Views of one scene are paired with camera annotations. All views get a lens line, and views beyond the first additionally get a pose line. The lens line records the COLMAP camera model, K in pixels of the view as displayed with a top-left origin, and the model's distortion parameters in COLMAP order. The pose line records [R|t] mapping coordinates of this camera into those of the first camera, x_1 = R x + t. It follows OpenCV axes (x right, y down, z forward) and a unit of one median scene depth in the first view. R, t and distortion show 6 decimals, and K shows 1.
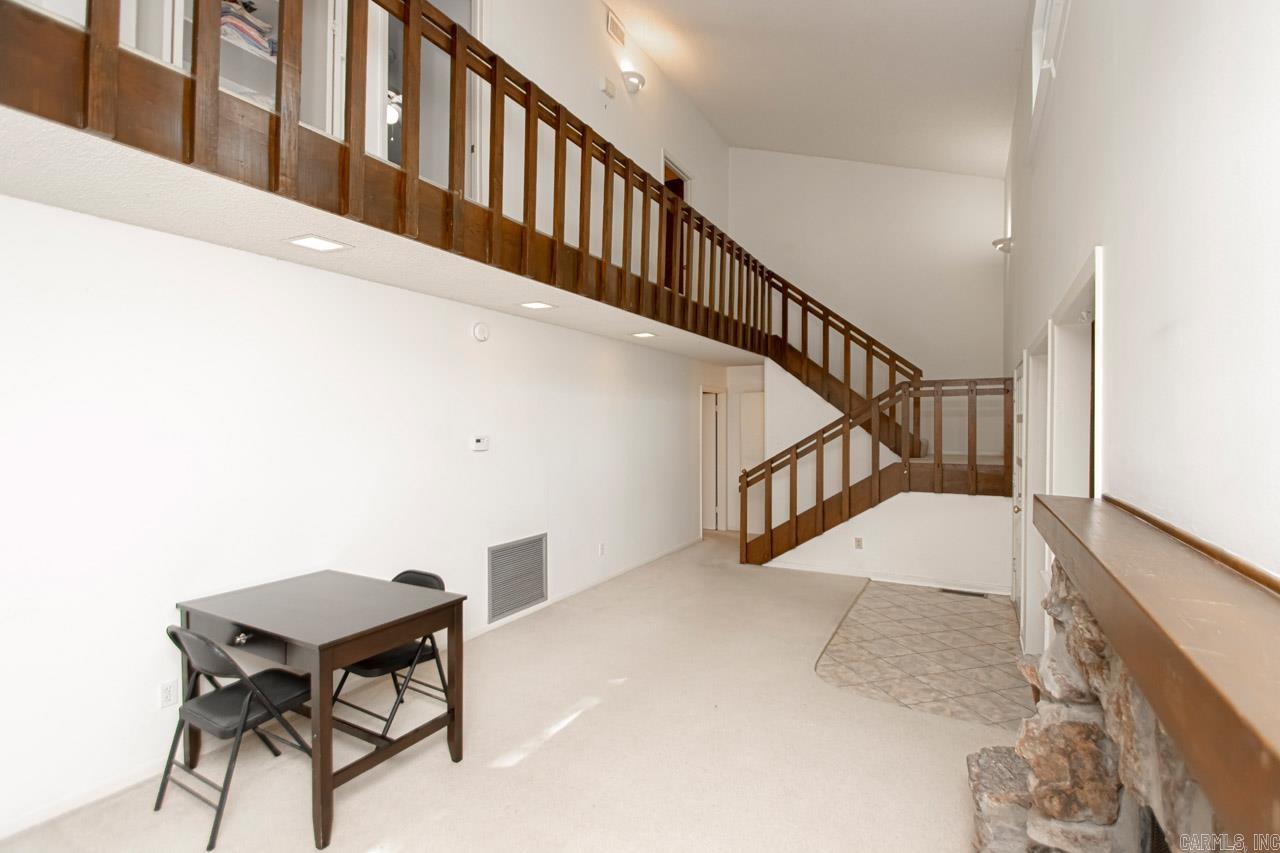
lens RADIAL K [[590.0, 0, 649.9], [0, 590.0, 425.9], [0, 0, 1]] dist [0.013391, -0.017504]
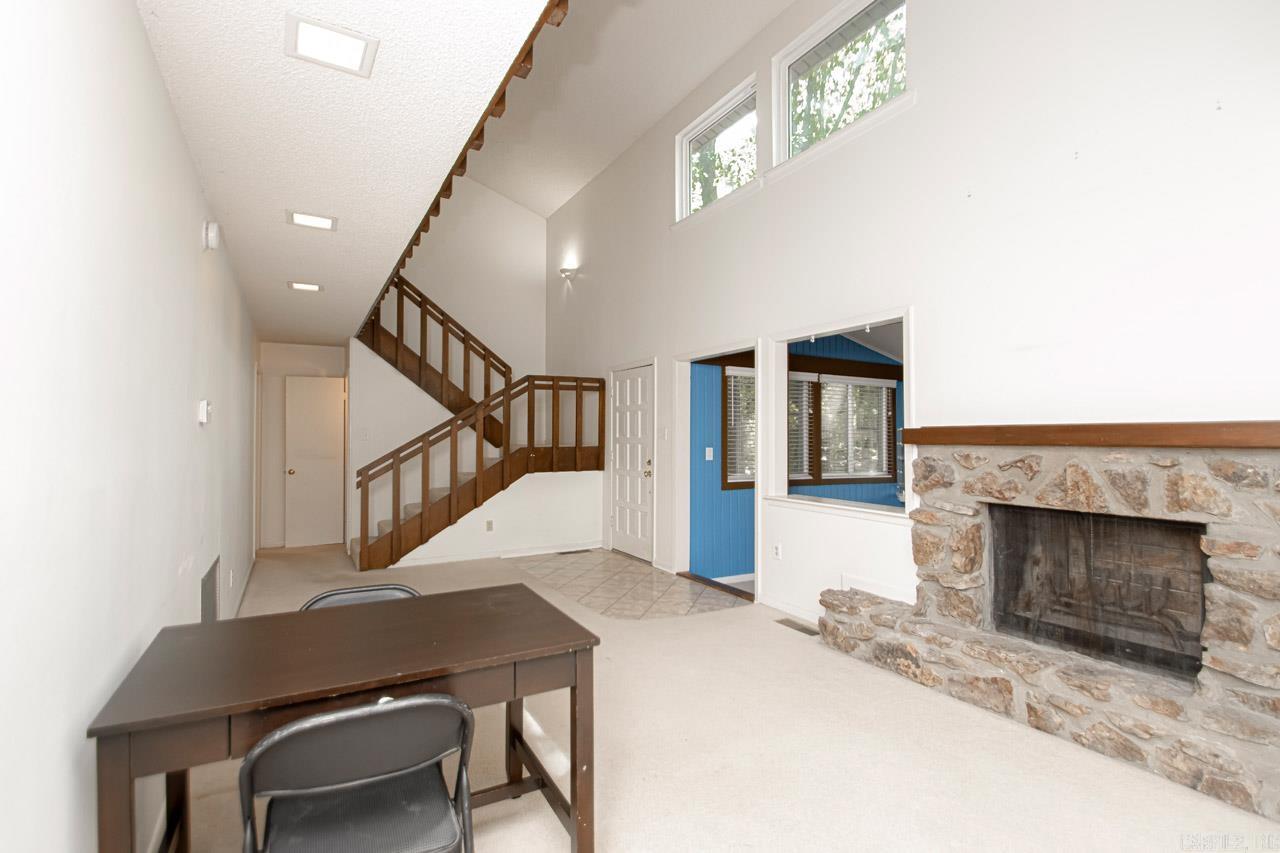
lens RADIAL K [[609.1, 0, 640.0], [0, 609.1, 426.5], [0, 0, 1]] dist [0.016179, -0.019275]
pose [[0.536311, 0.010732, 0.843952, -0.449331], [0.003270, 0.999885, -0.014793, 0.041405], [-0.844014, 0.010693, 0.536214, 0.202281]]
